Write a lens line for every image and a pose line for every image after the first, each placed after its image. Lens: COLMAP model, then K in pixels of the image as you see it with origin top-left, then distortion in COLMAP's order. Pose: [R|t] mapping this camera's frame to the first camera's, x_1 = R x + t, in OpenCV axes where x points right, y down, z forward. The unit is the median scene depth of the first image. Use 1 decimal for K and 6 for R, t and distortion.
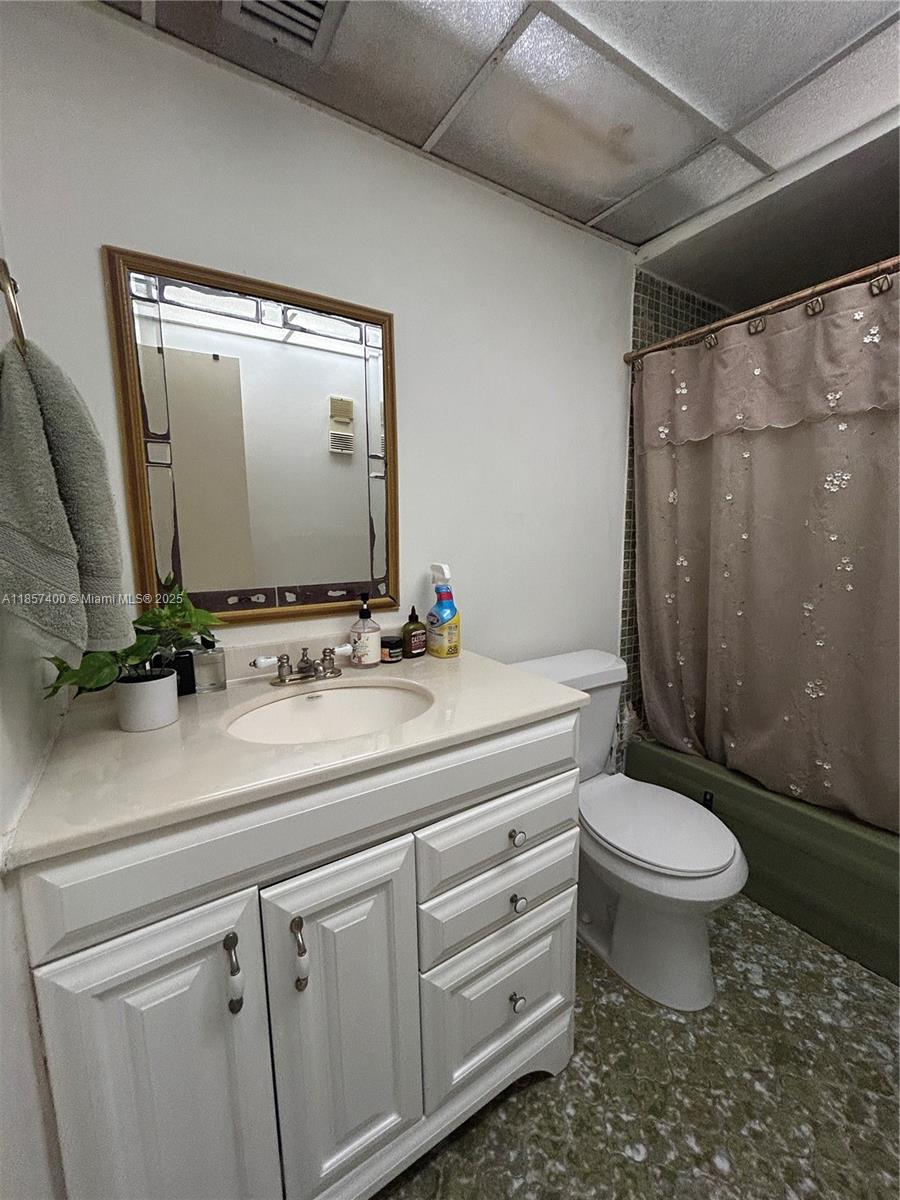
lens RADIAL K [[482.7, 0, 450.0], [0, 482.7, 600.0], [0, 0, 1]] dist [-0.006235, 0.000118]
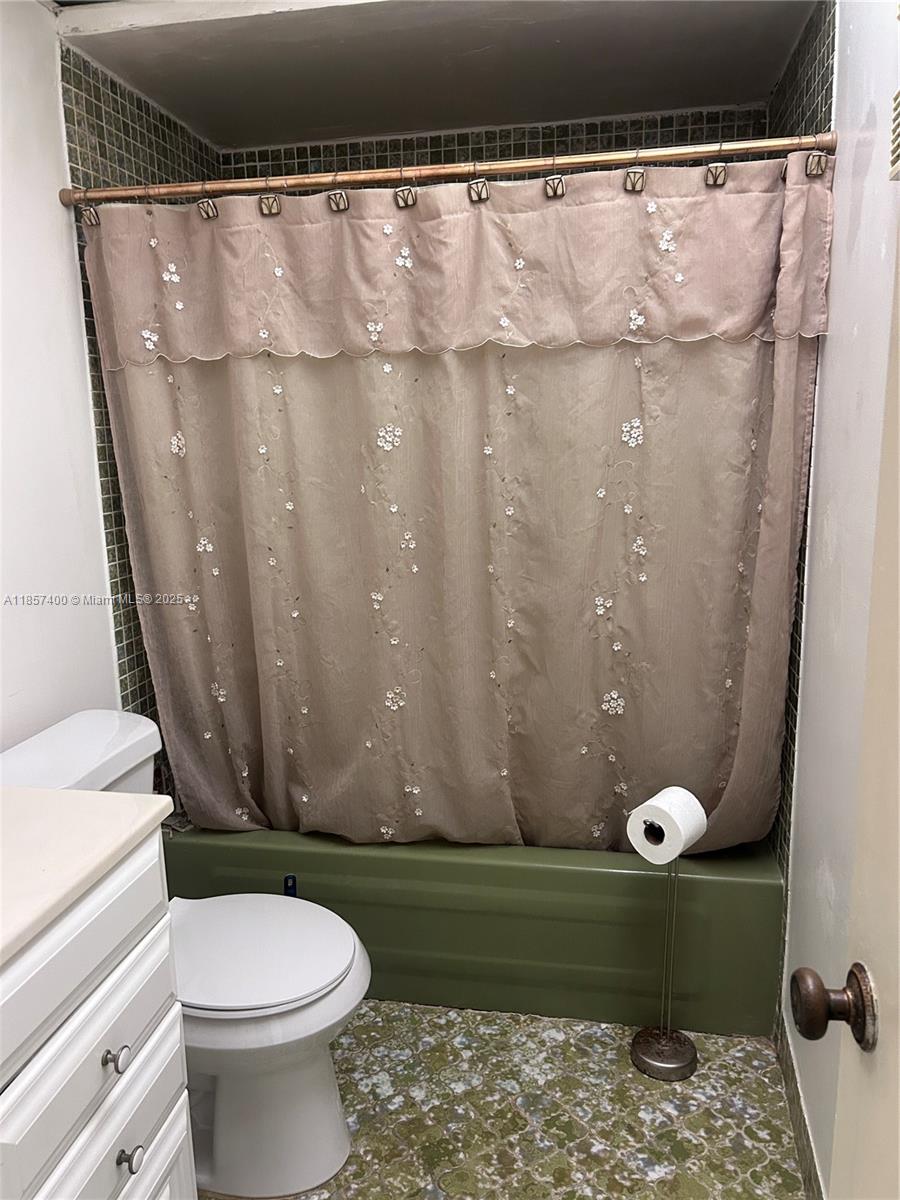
lens RADIAL K [[888.1, 0, 450.0], [0, 888.1, 600.0], [0, 0, 1]] dist [-0.000077, -0.009640]
pose [[0.683718, -0.140314, 0.716130, -0.173770], [0.113096, 0.989858, 0.085970, -0.082121], [-0.720929, 0.022212, 0.692652, -0.061519]]
